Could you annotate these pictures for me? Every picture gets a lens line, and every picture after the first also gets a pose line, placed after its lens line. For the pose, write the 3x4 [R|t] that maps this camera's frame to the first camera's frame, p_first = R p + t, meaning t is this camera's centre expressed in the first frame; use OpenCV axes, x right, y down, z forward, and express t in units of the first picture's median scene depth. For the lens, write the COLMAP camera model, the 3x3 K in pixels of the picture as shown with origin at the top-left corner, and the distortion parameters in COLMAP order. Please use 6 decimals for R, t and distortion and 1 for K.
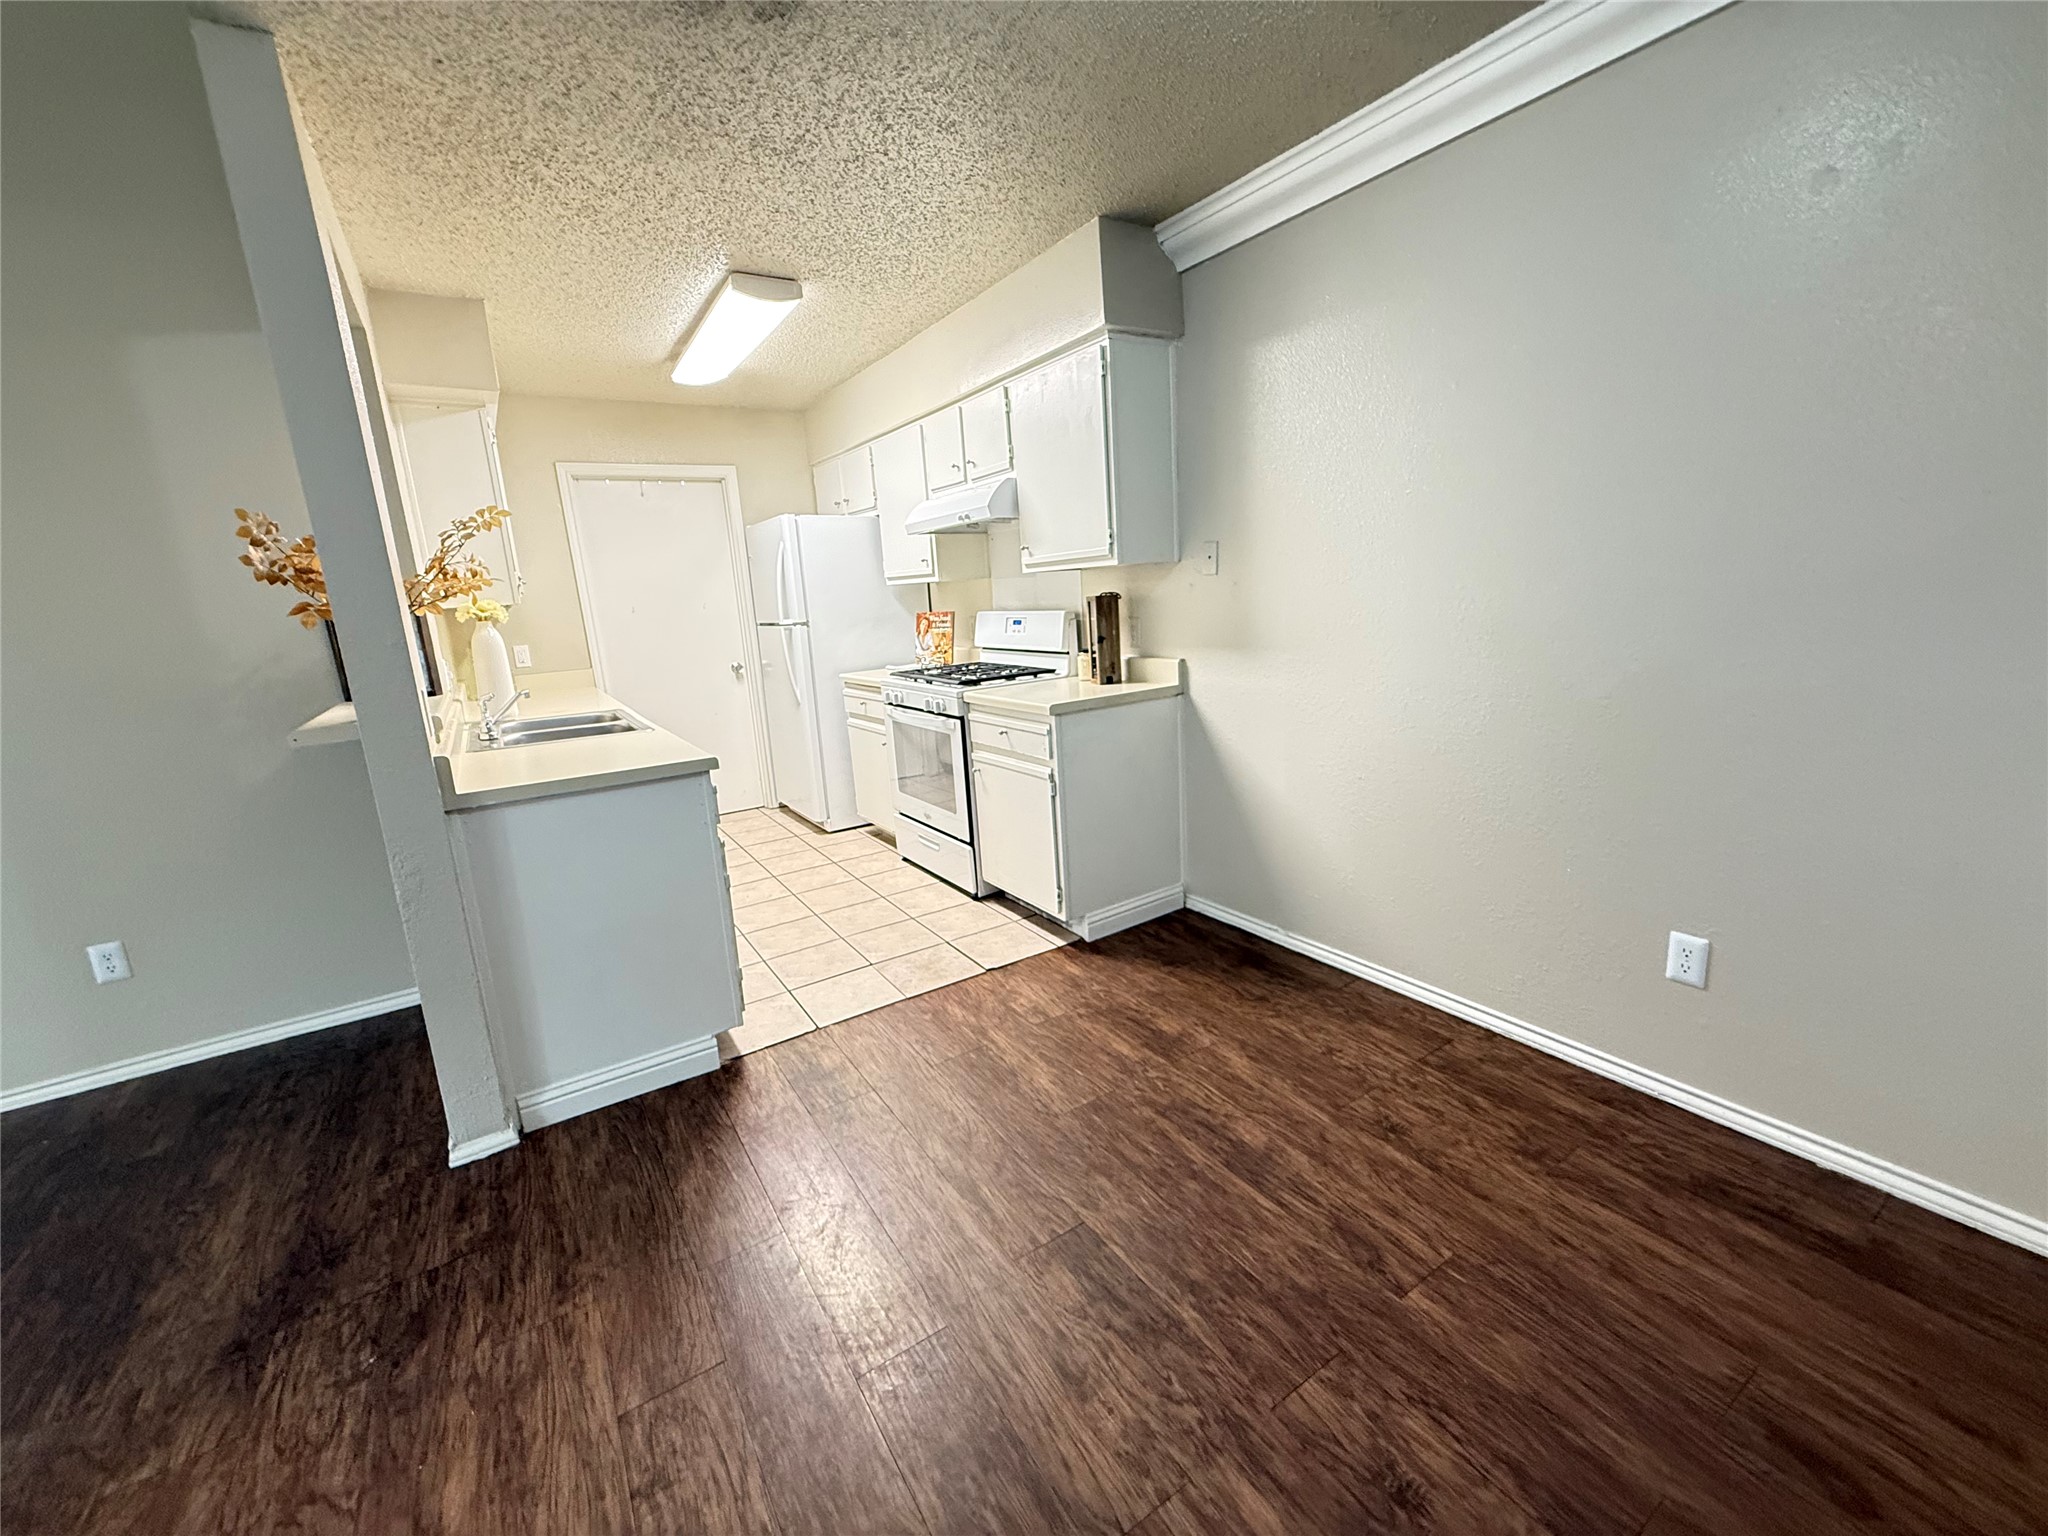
lens RADIAL K [[844.5, 0, 1024.0], [0, 844.5, 768.0], [0, 0, 1]] dist [0.000857, 0.000012]
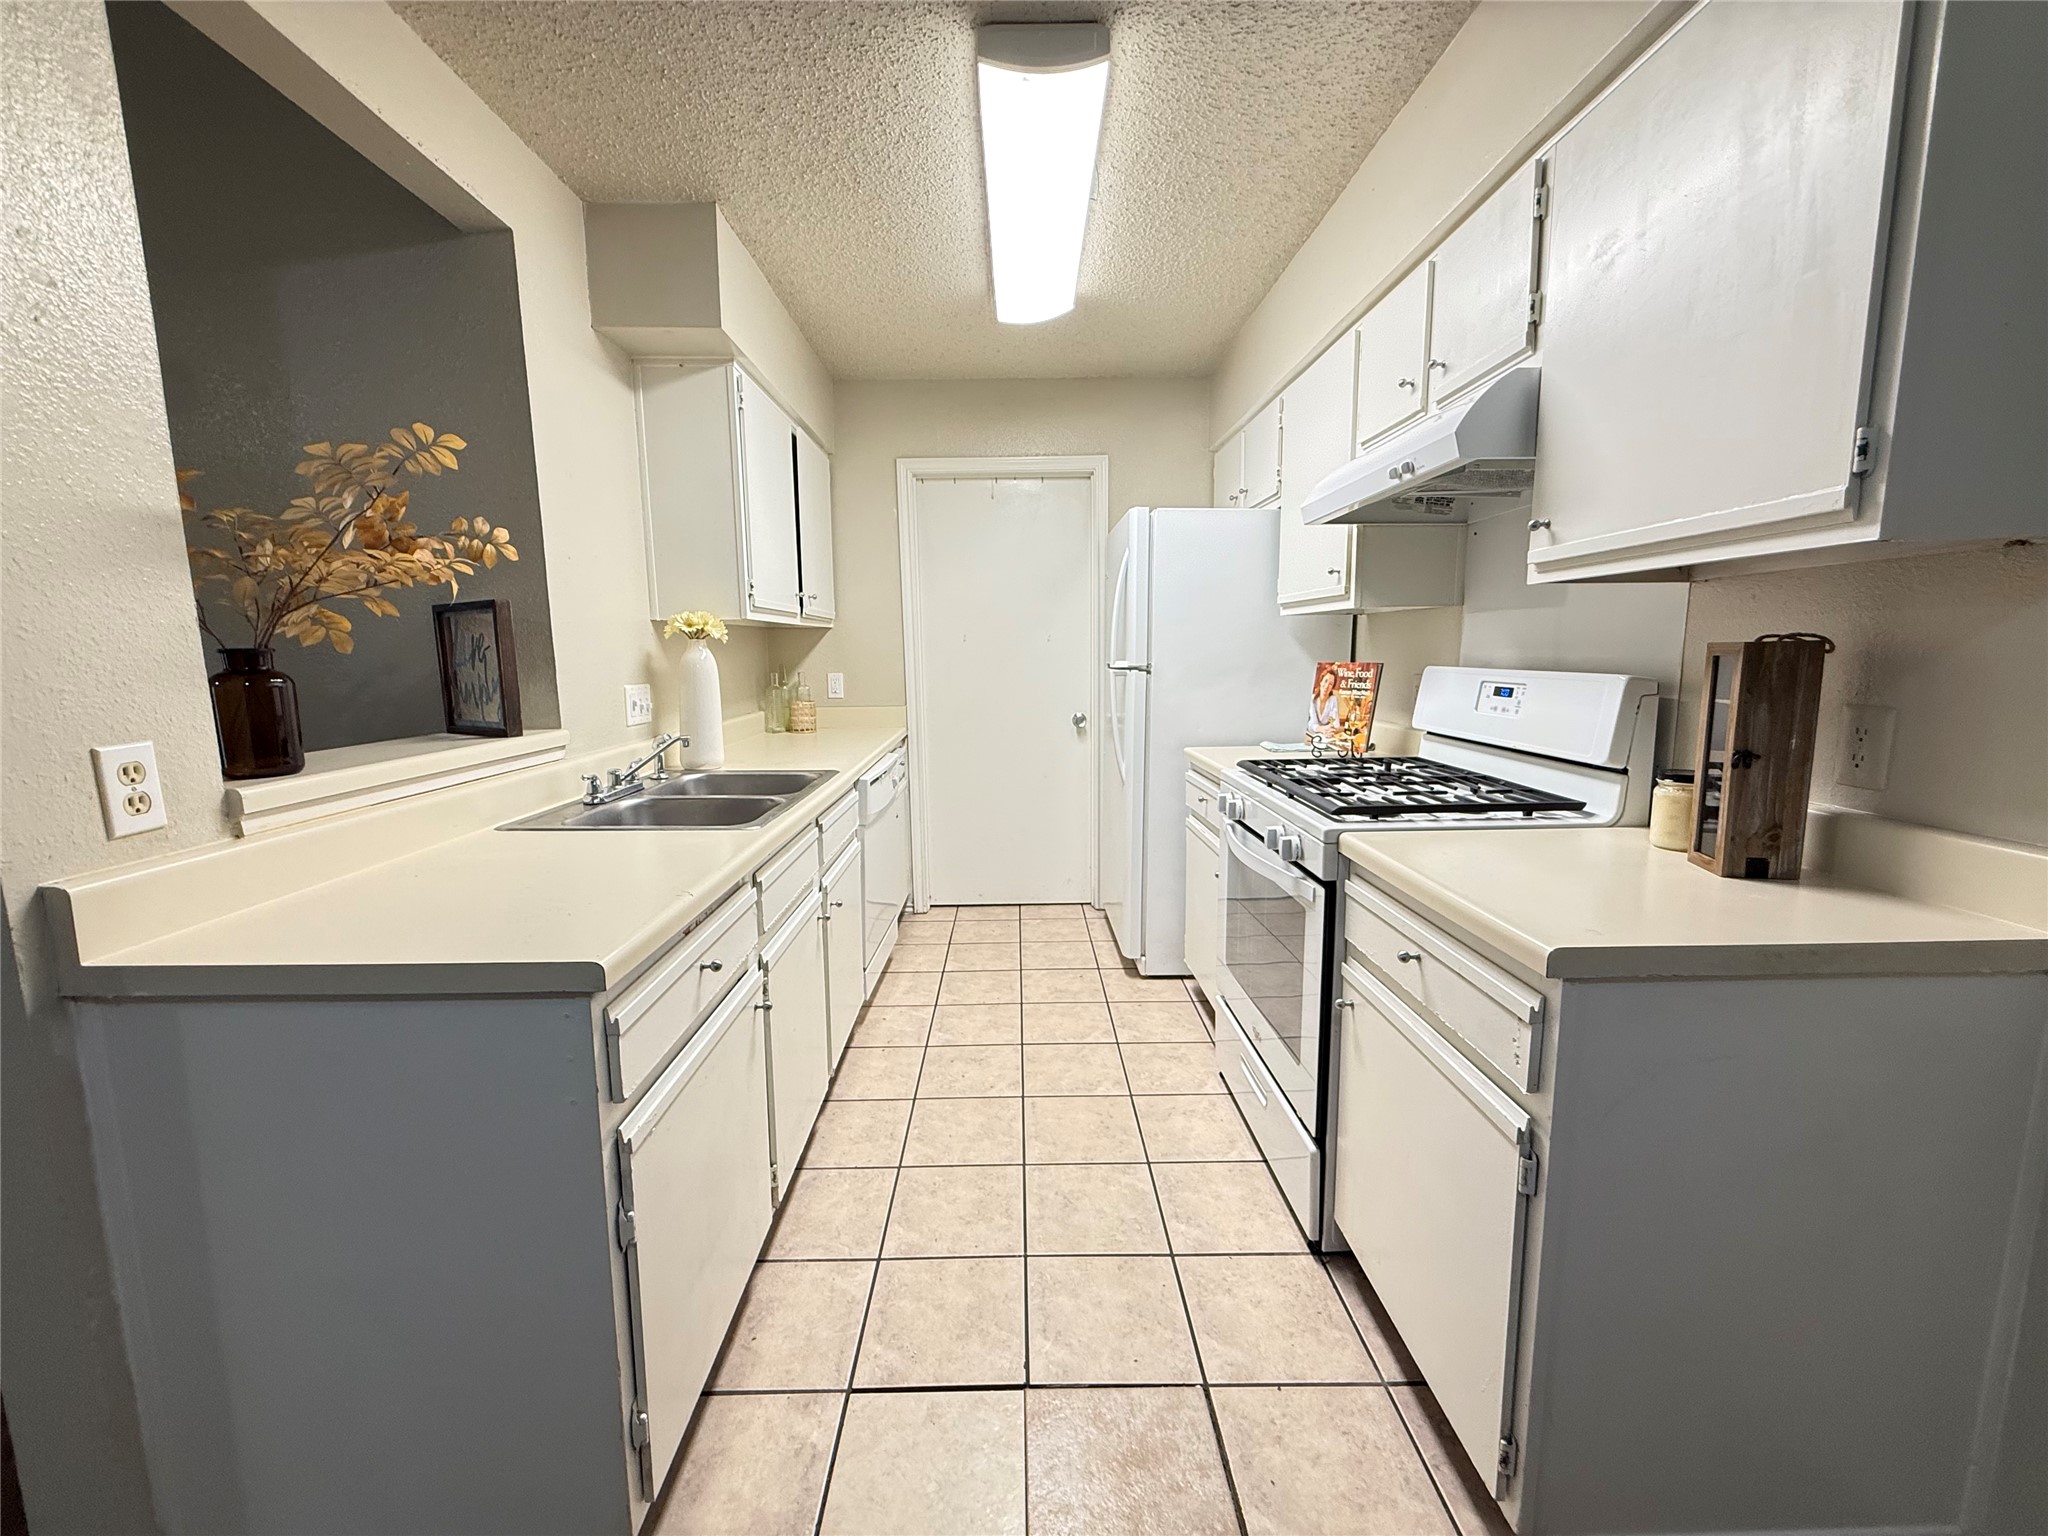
lens RADIAL K [[815.3, 0, 1015.4], [0, 815.3, 764.3], [0, 0, 1]] dist [0.002725, 0.000185]
pose [[0.837540, 0.124048, -0.532108, 0.012687], [-0.150085, 0.988656, -0.005754, -0.091815], [0.525358, 0.084681, 0.846657, 0.486840]]
